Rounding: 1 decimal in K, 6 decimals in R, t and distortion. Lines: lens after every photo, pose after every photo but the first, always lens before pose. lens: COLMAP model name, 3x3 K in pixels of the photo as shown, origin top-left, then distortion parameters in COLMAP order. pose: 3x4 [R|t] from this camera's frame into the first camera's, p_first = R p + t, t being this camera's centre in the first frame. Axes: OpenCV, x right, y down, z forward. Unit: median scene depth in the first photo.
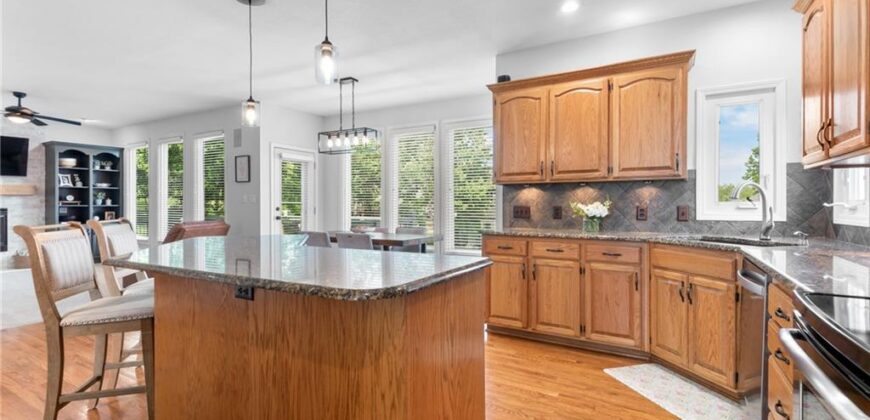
lens RADIAL K [[392.9, 0, 437.3], [0, 392.9, 202.8], [0, 0, 1]] dist [0.001153, -0.000220]
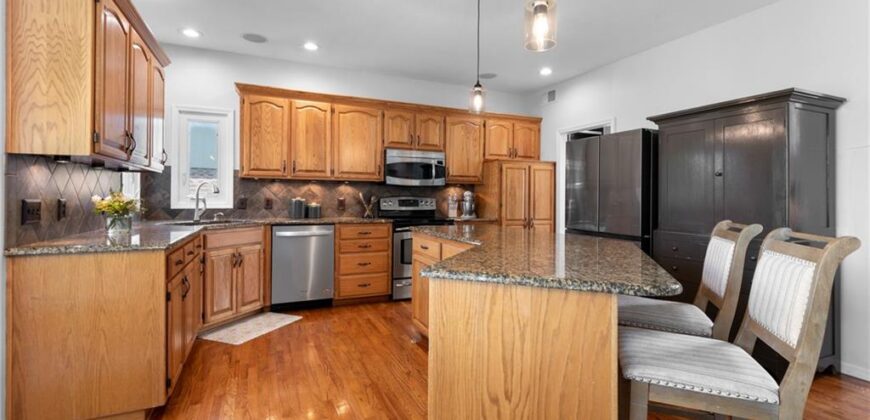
lens RADIAL K [[400.1, 0, 443.8], [0, 400.1, 198.2], [0, 0, 1]] dist [0.011483, -0.000966]
pose [[-0.826622, -0.003026, 0.562750, -0.636972], [-0.006582, 0.999969, -0.004292, 0.007448], [-0.562720, -0.007252, -0.826616, 1.456497]]
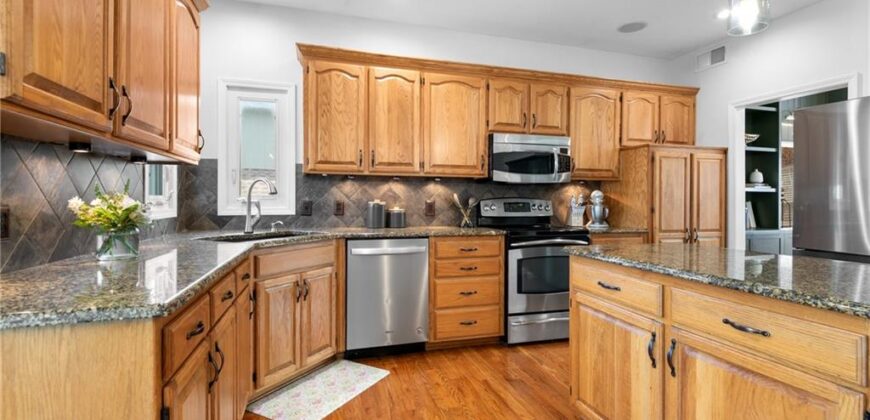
lens RADIAL K [[401.4, 0, 437.7], [0, 401.4, 202.9], [0, 0, 1]] dist [0.024881, -0.000318]
pose [[-0.739635, -0.005030, 0.672989, -0.230488], [-0.004100, 0.999987, 0.002968, 0.006047], [-0.672996, -0.000564, -0.739646, 1.243067]]
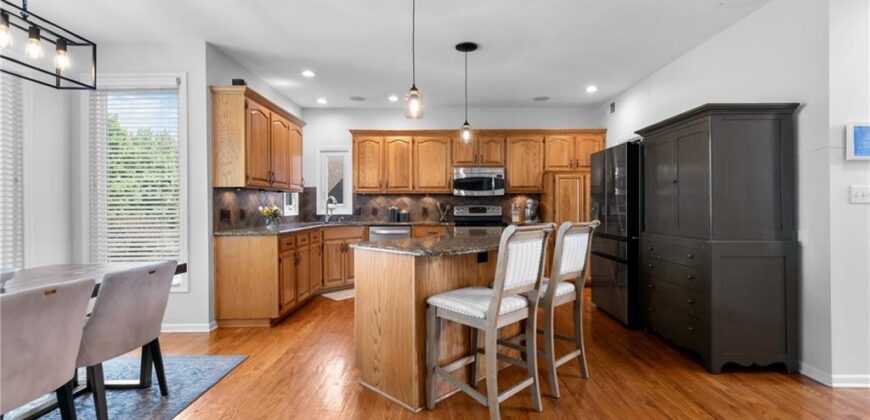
lens RADIAL K [[392.0, 0, 444.0], [0, 392.0, 209.7], [0, 0, 1]] dist [0.027317, -0.000138]
pose [[-0.525170, -0.000570, 0.850997, -1.199818], [0.003930, 0.999987, 0.003095, 0.012870], [-0.850989, 0.004970, -0.525161, 1.364424]]
